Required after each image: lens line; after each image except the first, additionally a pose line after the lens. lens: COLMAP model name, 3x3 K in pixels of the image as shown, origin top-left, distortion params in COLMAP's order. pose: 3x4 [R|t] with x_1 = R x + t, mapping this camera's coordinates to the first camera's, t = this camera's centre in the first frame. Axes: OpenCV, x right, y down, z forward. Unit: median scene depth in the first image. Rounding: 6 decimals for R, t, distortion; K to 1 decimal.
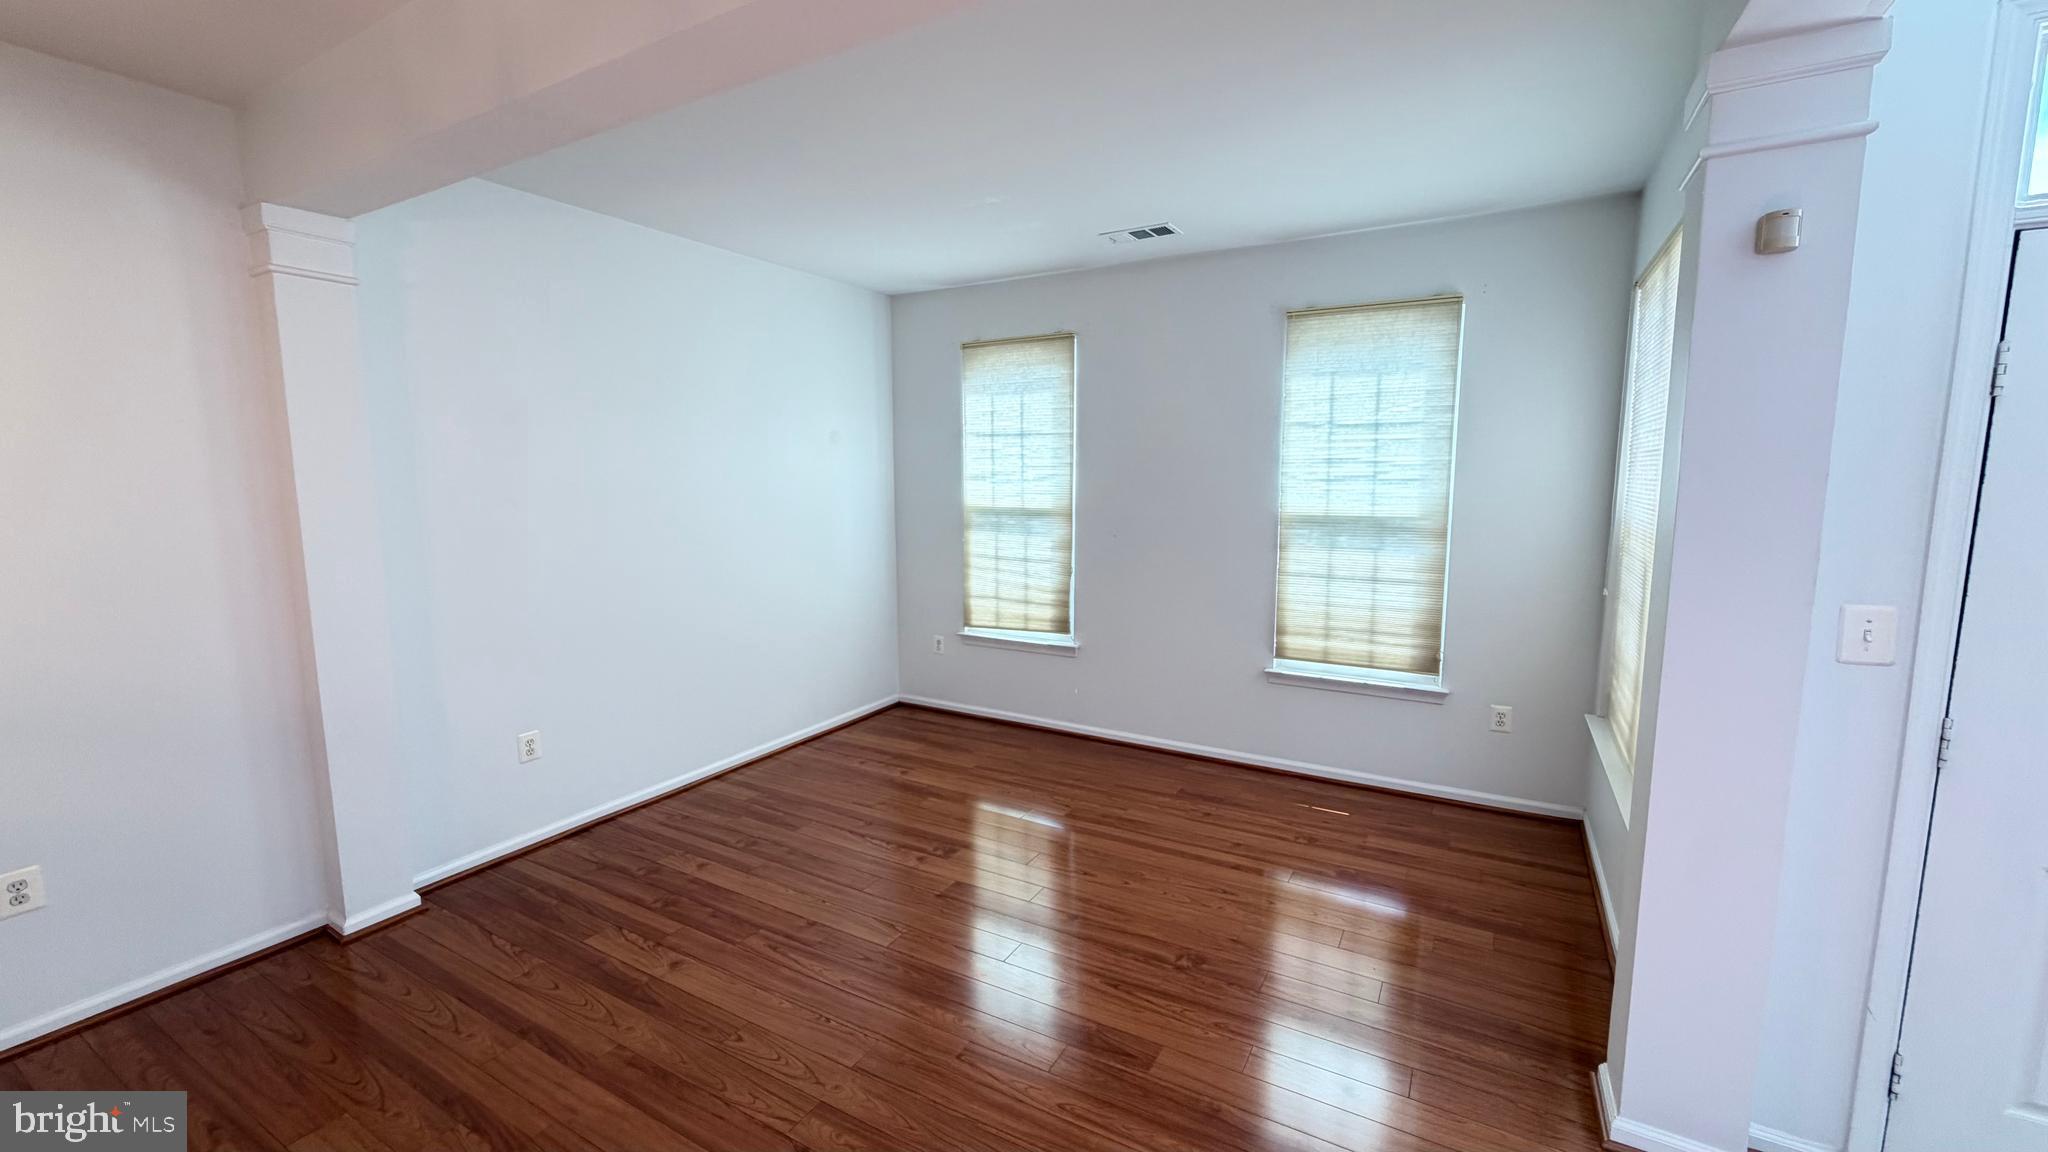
lens RADIAL K [[814.0, 0, 1014.8], [0, 814.0, 579.3], [0, 0, 1]] dist [-0.000155, 0.001124]
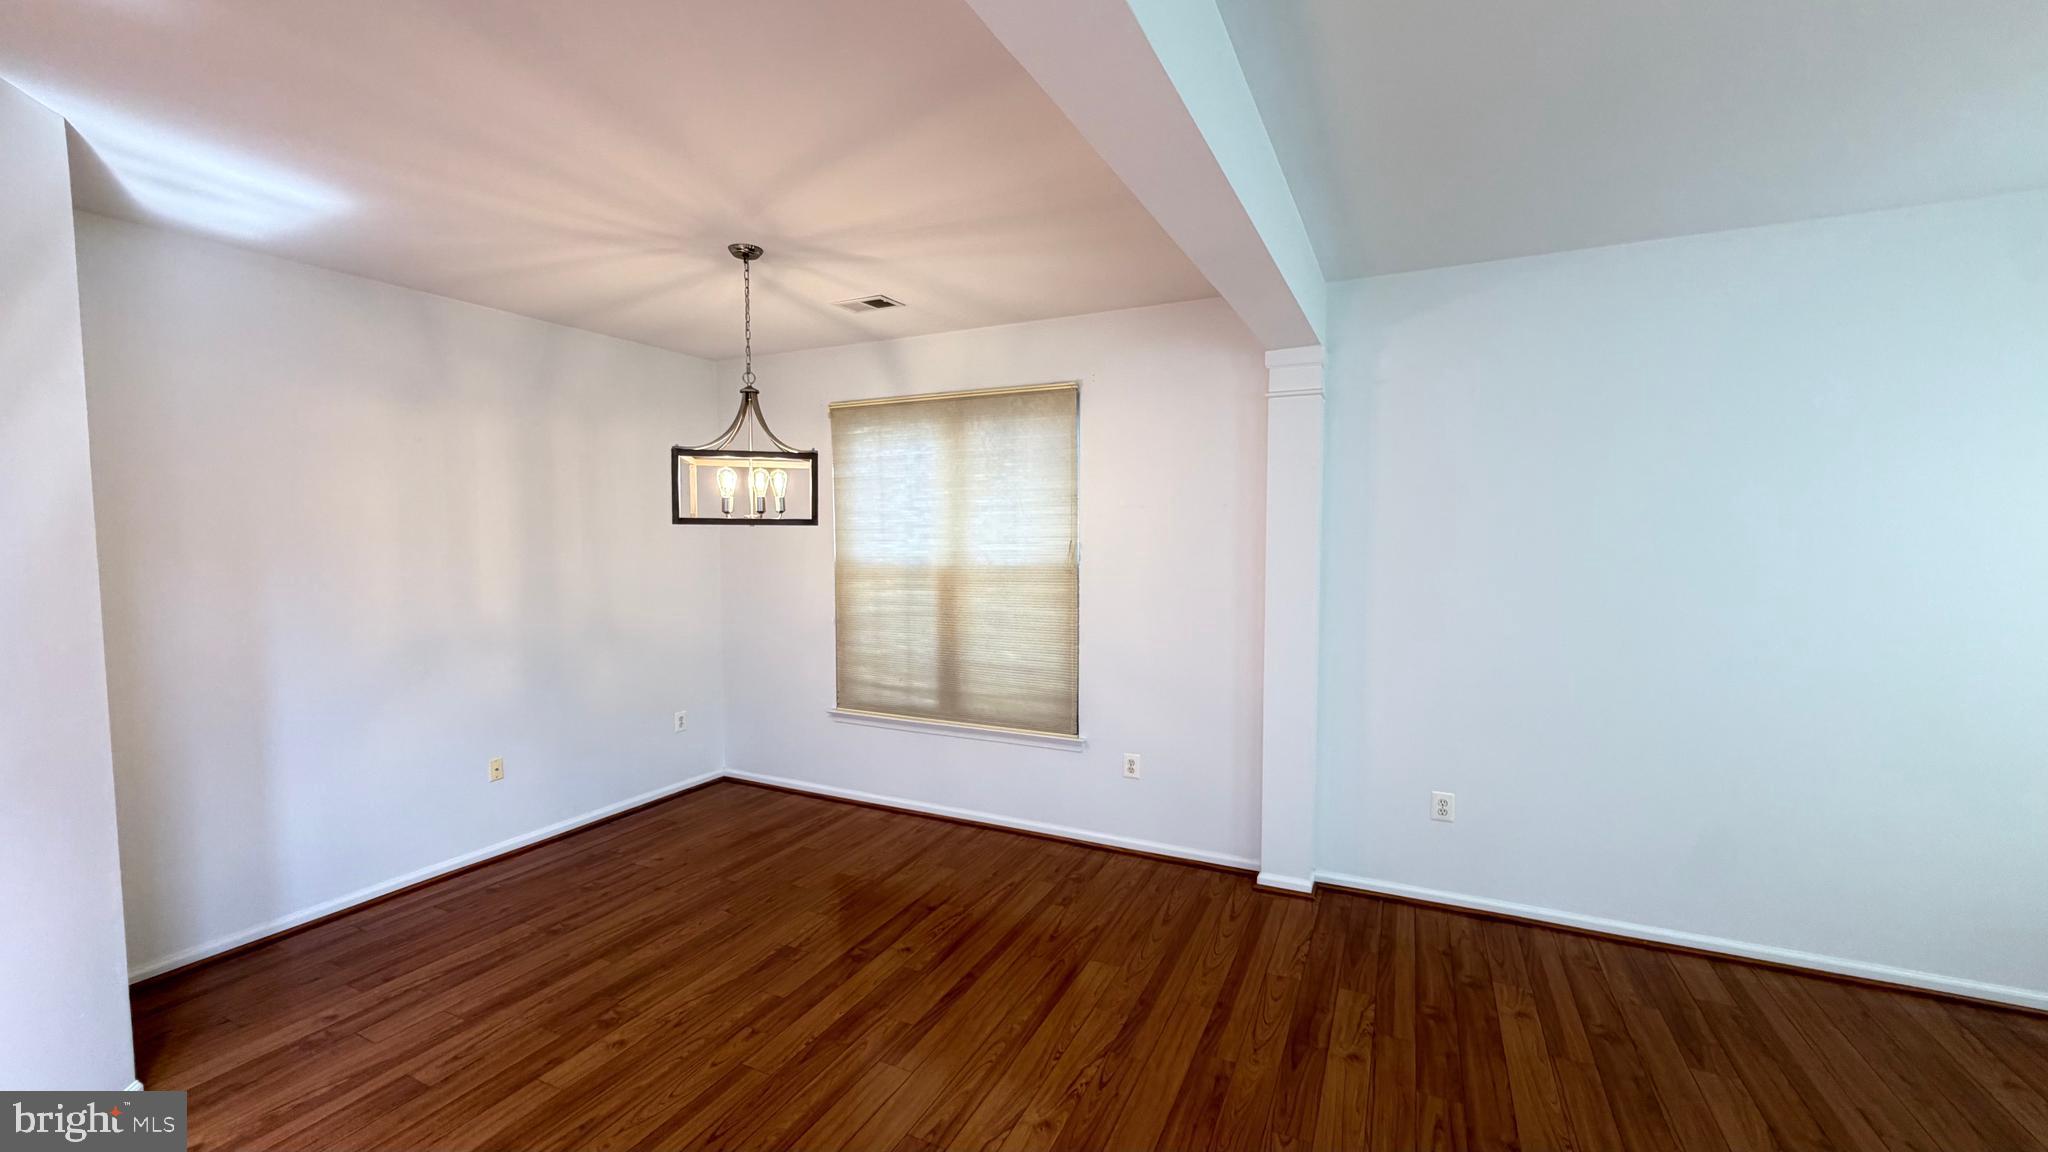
lens RADIAL K [[814.0, 0, 1017.4], [0, 814.0, 582.2], [0, 0, 1]] dist [-0.000155, 0.001124]
pose [[0.069840, 0.064803, -0.995451, 0.308993], [-0.127063, 0.990338, 0.055555, -0.051812], [0.989433, 0.122605, 0.077399, 0.313253]]
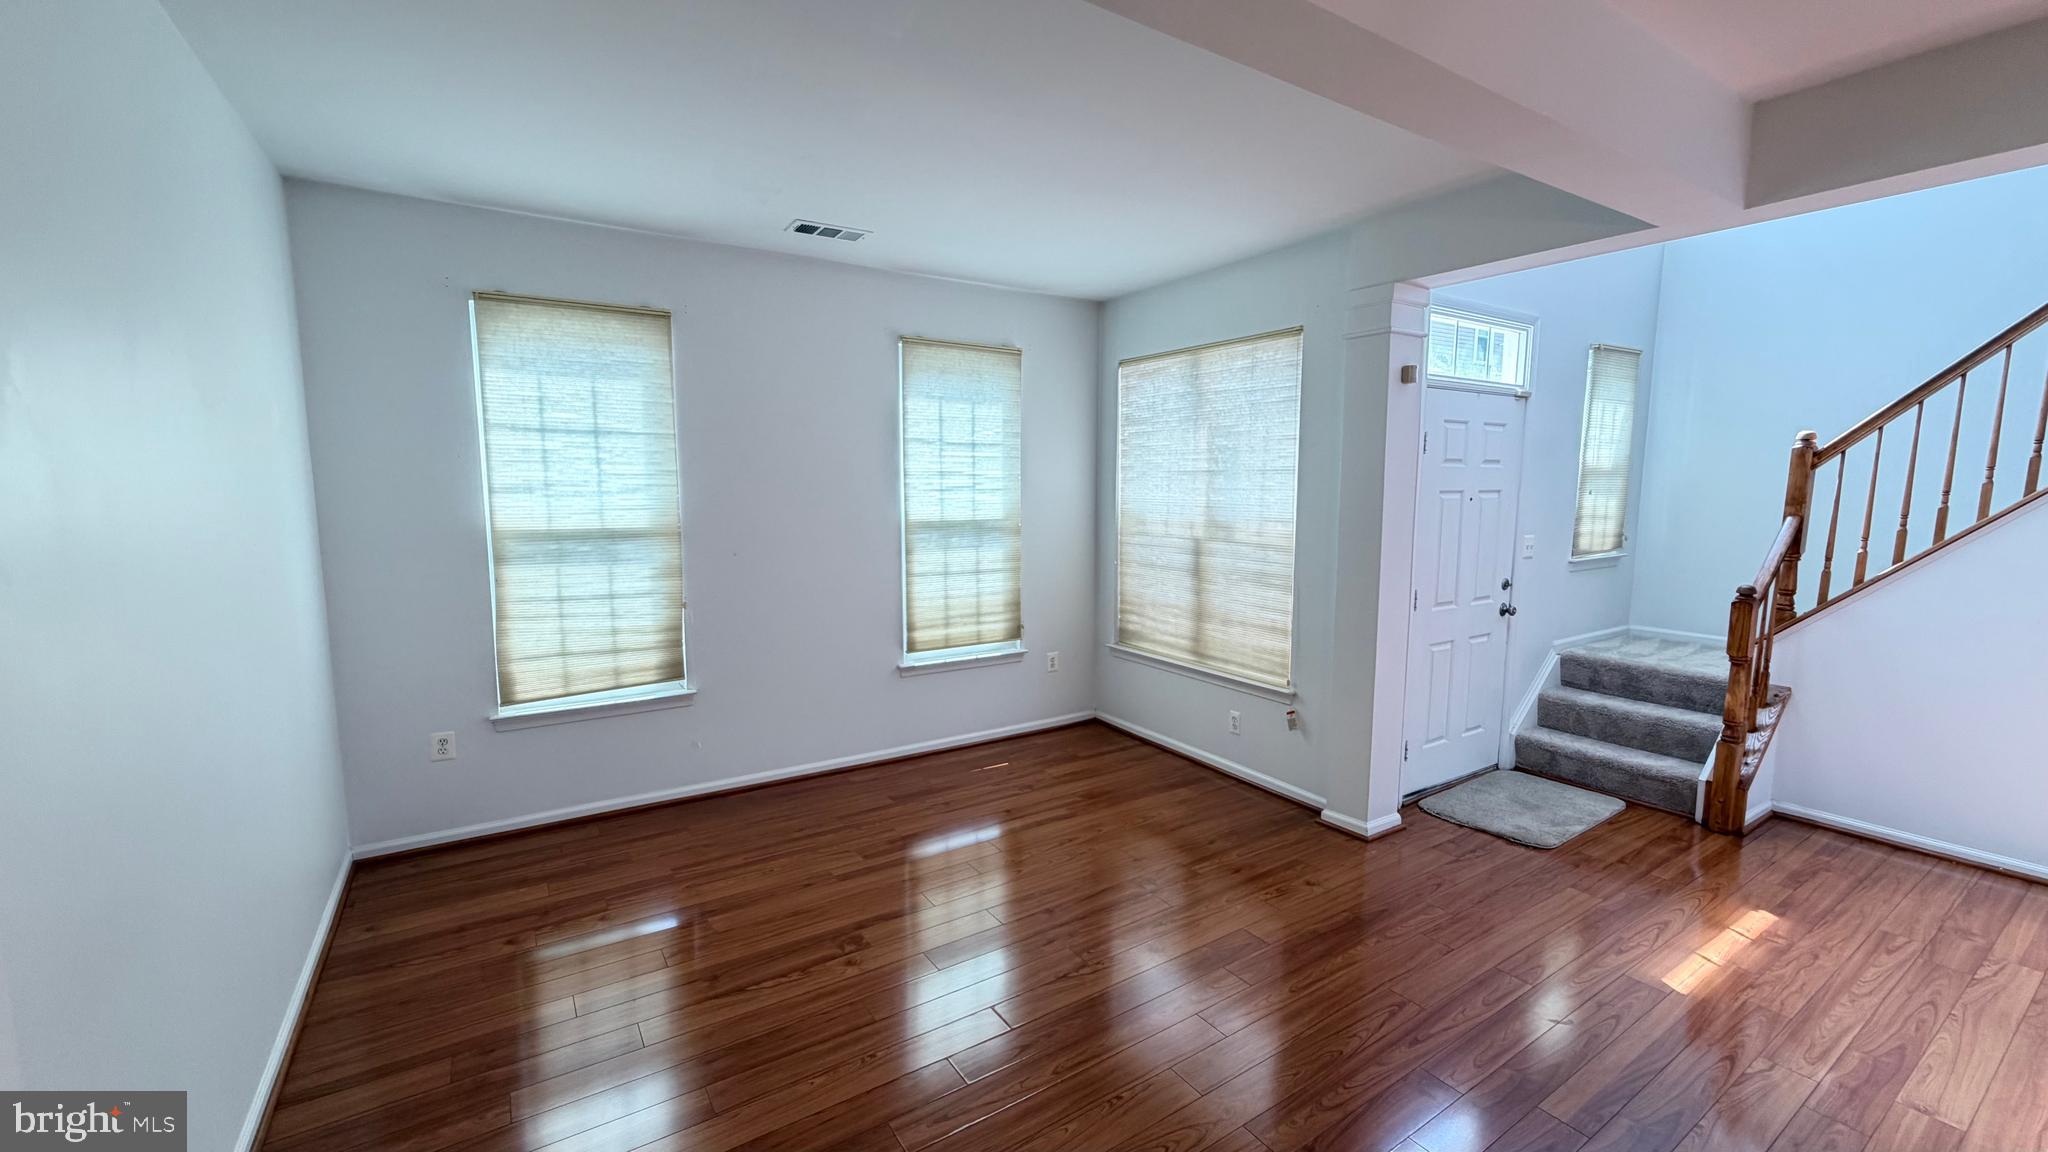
lens RADIAL K [[814.0, 0, 1010.9], [0, 814.0, 583.6], [0, 0, 1]] dist [-0.000155, 0.001124]
pose [[0.457295, -0.108764, 0.882639, -0.605788], [0.110818, 0.991726, 0.064791, -0.054561], [-0.882384, 0.068184, 0.465564, 0.388109]]
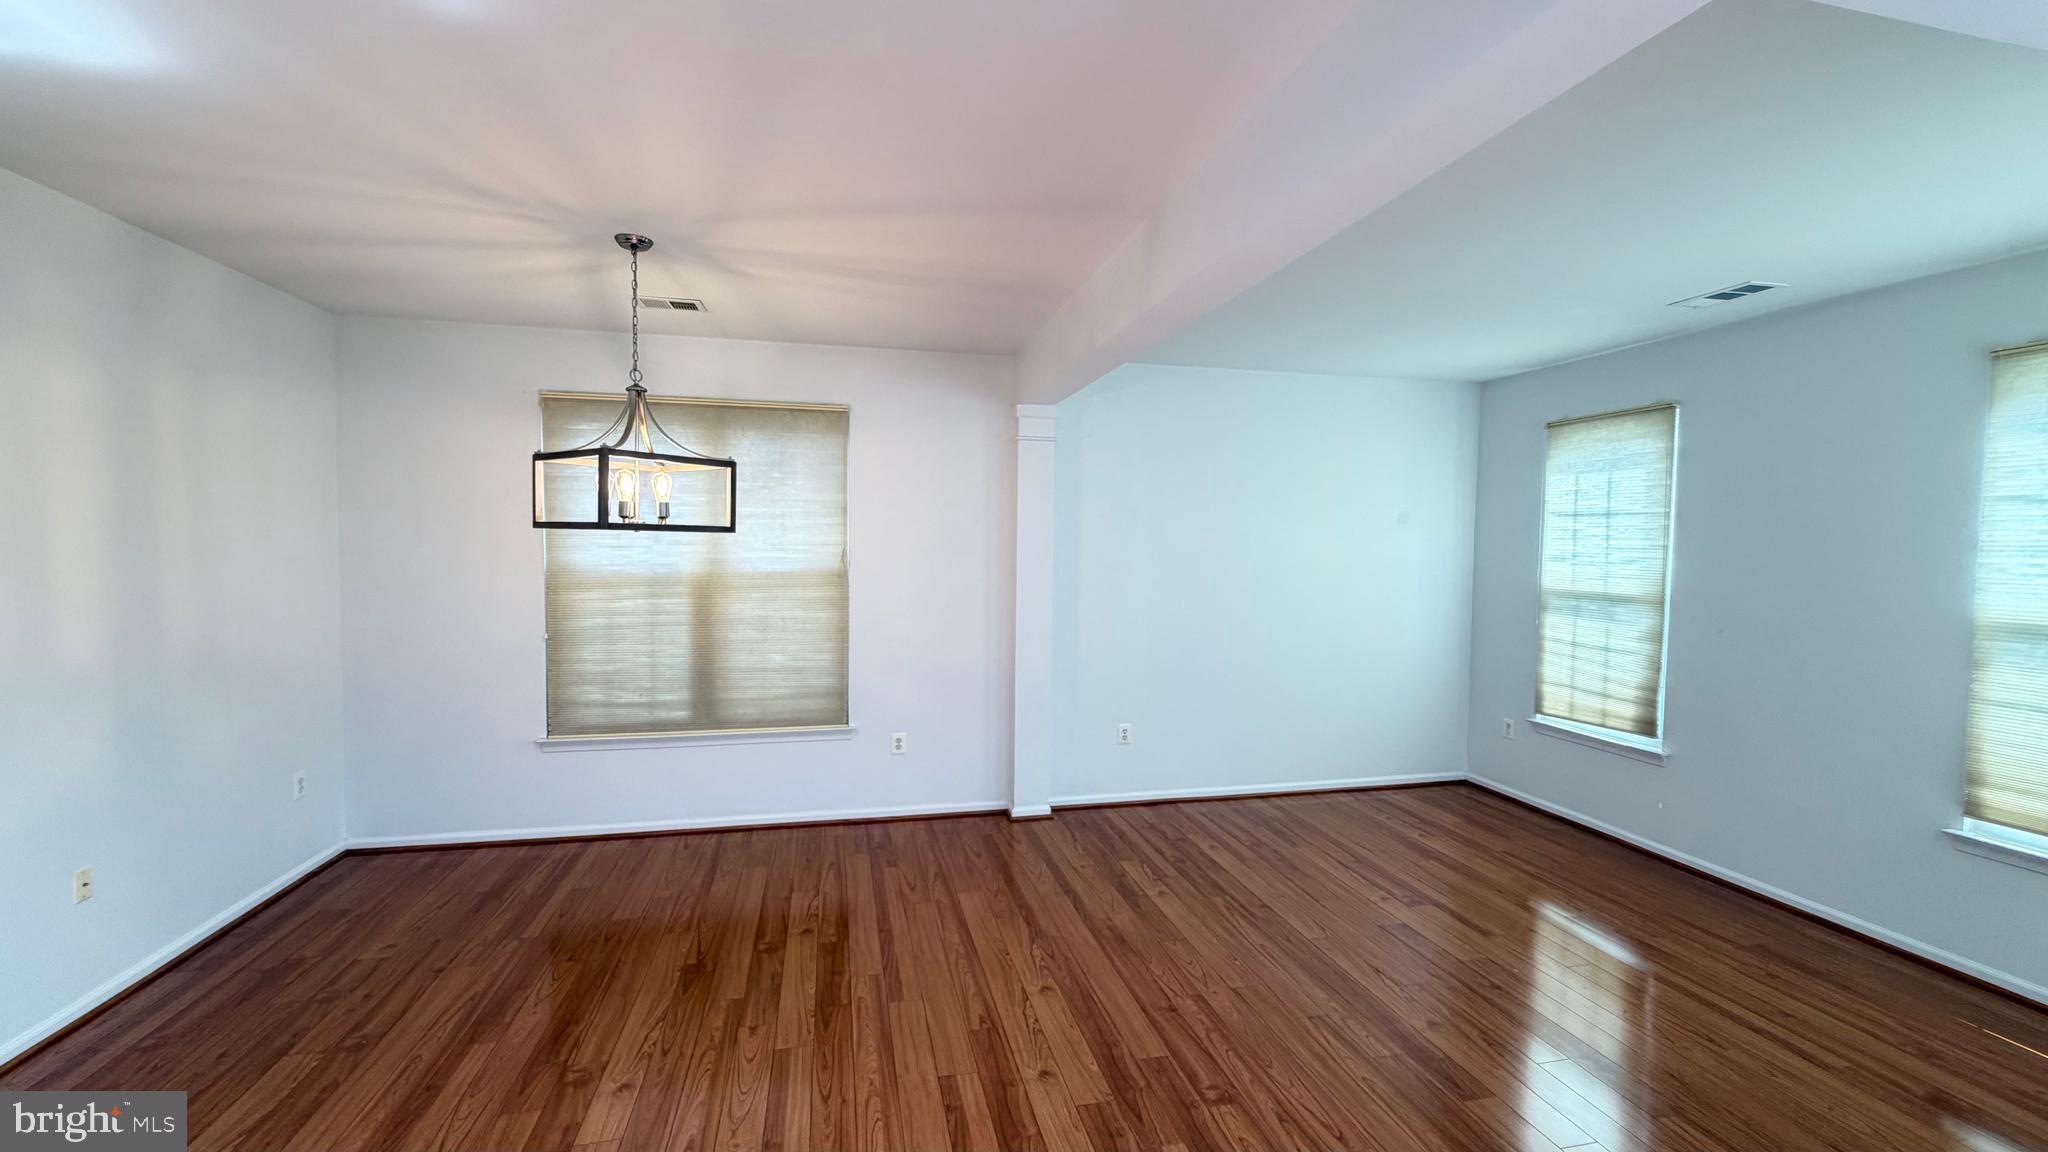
lens RADIAL K [[814.0, 0, 1017.7], [0, 814.0, 581.5], [0, 0, 1]] dist [-0.000155, 0.001124]
pose [[0.679398, 0.046191, -0.732315, 0.286911], [-0.107641, 0.993494, -0.037198, 0.007025], [0.725832, 0.104099, 0.679950, -0.140977]]
